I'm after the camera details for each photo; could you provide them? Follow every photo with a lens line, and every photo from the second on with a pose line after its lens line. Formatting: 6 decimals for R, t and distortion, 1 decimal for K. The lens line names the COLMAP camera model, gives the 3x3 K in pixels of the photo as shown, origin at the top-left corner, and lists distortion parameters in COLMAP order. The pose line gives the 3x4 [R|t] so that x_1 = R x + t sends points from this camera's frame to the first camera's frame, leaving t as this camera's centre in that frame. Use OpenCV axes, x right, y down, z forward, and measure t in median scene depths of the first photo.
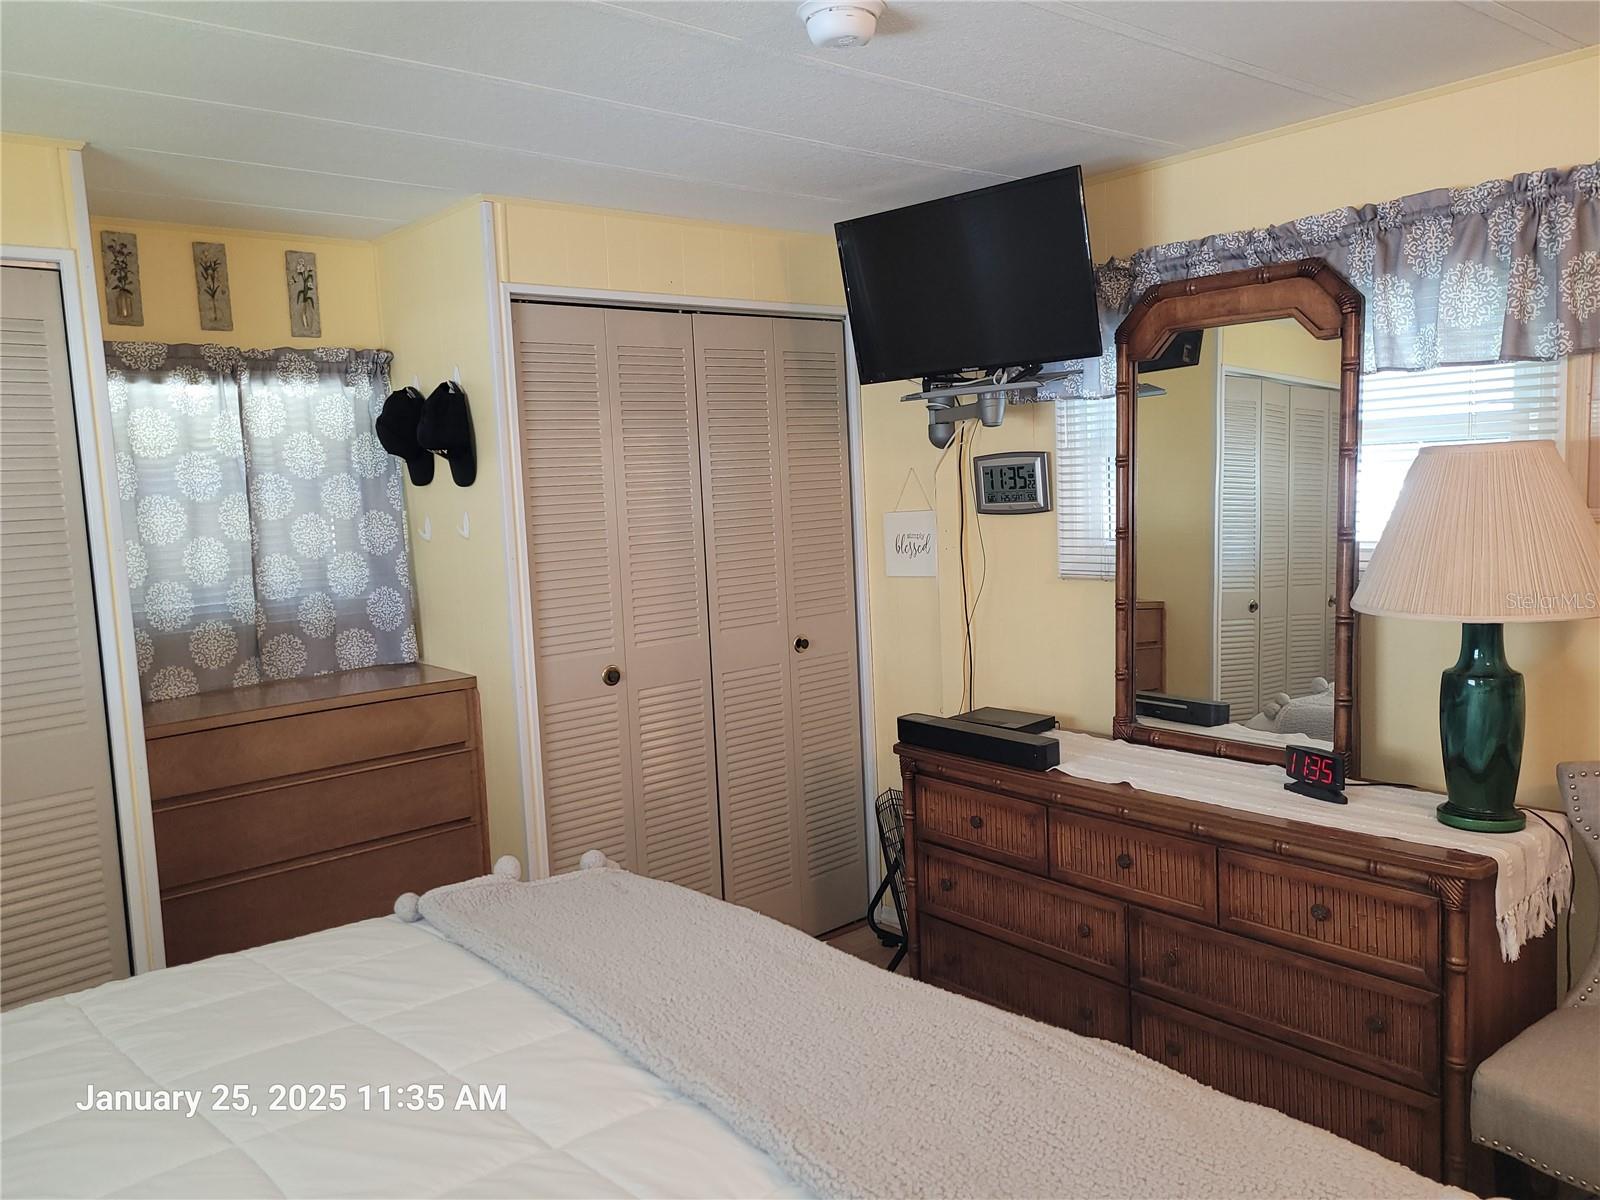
lens RADIAL K [[1211.1, 0, 800.0], [0, 1211.1, 600.0], [0, 0, 1]] dist [0.049563, -0.039294]
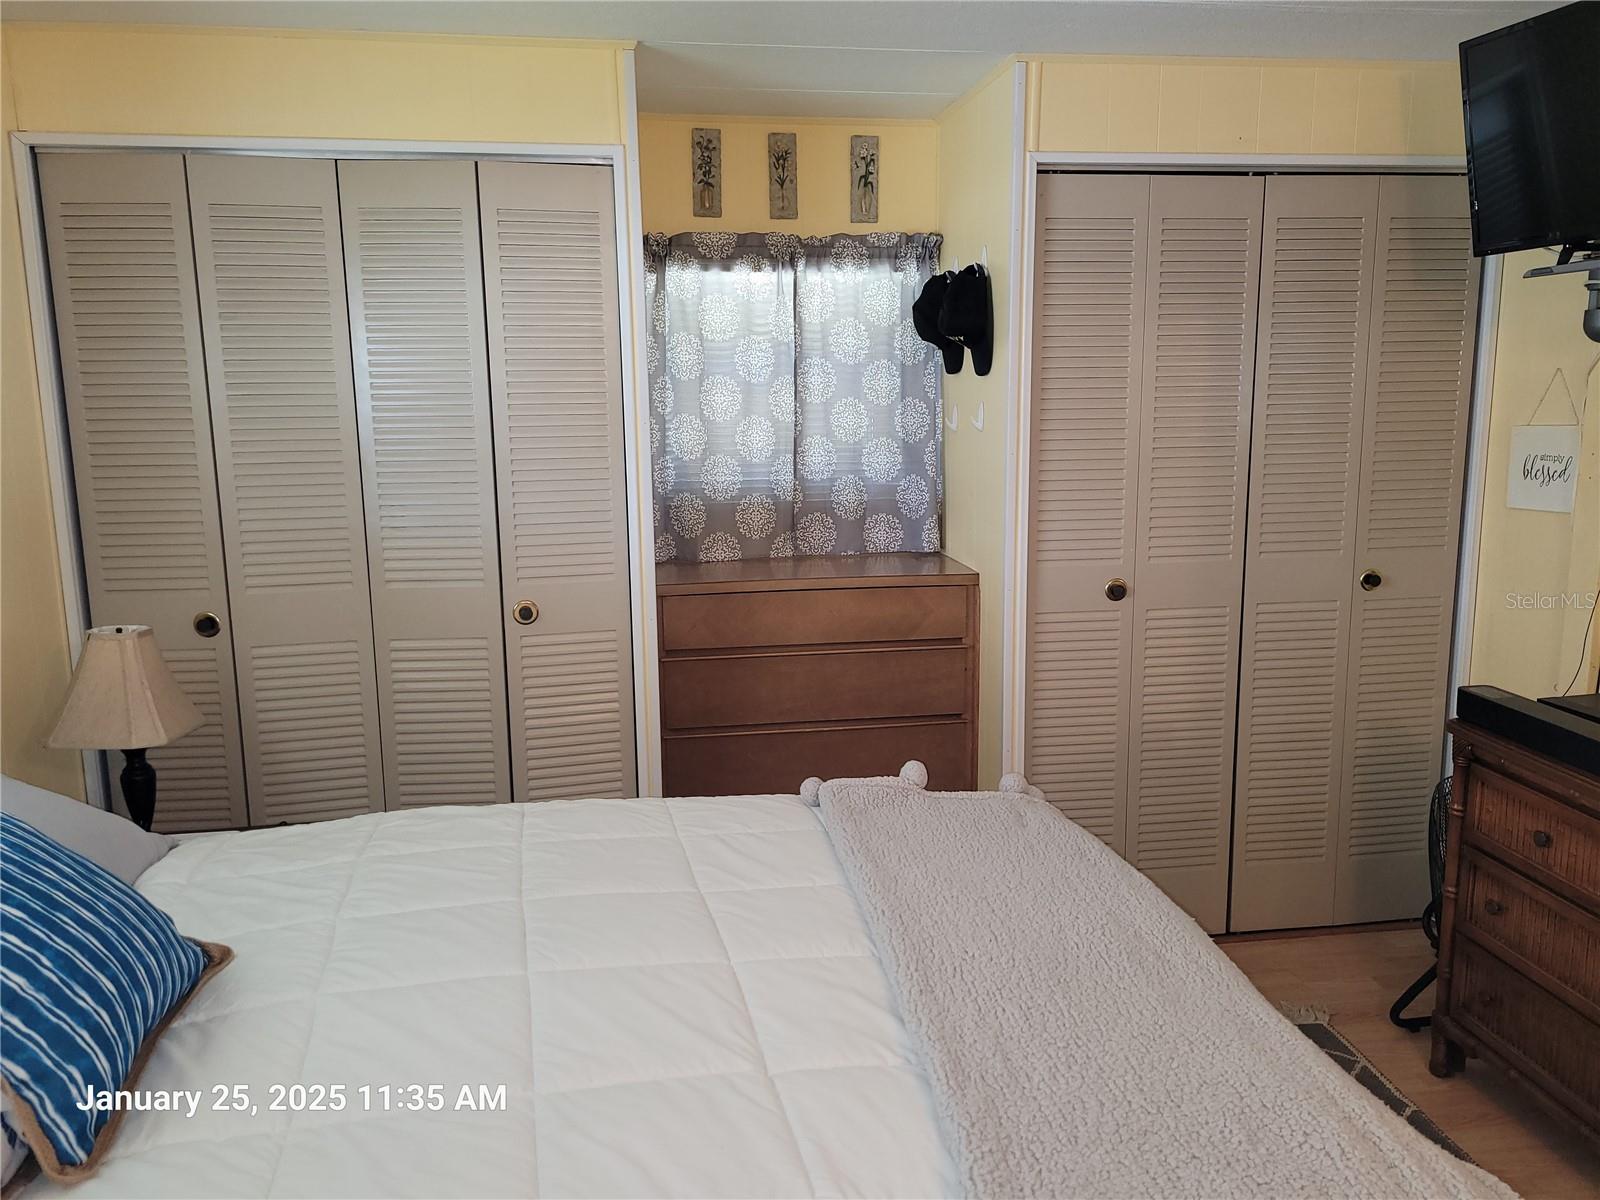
lens RADIAL K [[1211.1, 0, 800.0], [0, 1211.1, 600.0], [0, 0, 1]] dist [0.049563, -0.039294]
pose [[0.847861, 0.127491, -0.514662, 0.117731], [-0.082923, 0.990601, 0.108781, -0.010218], [0.523694, -0.049554, 0.850464, 0.099743]]
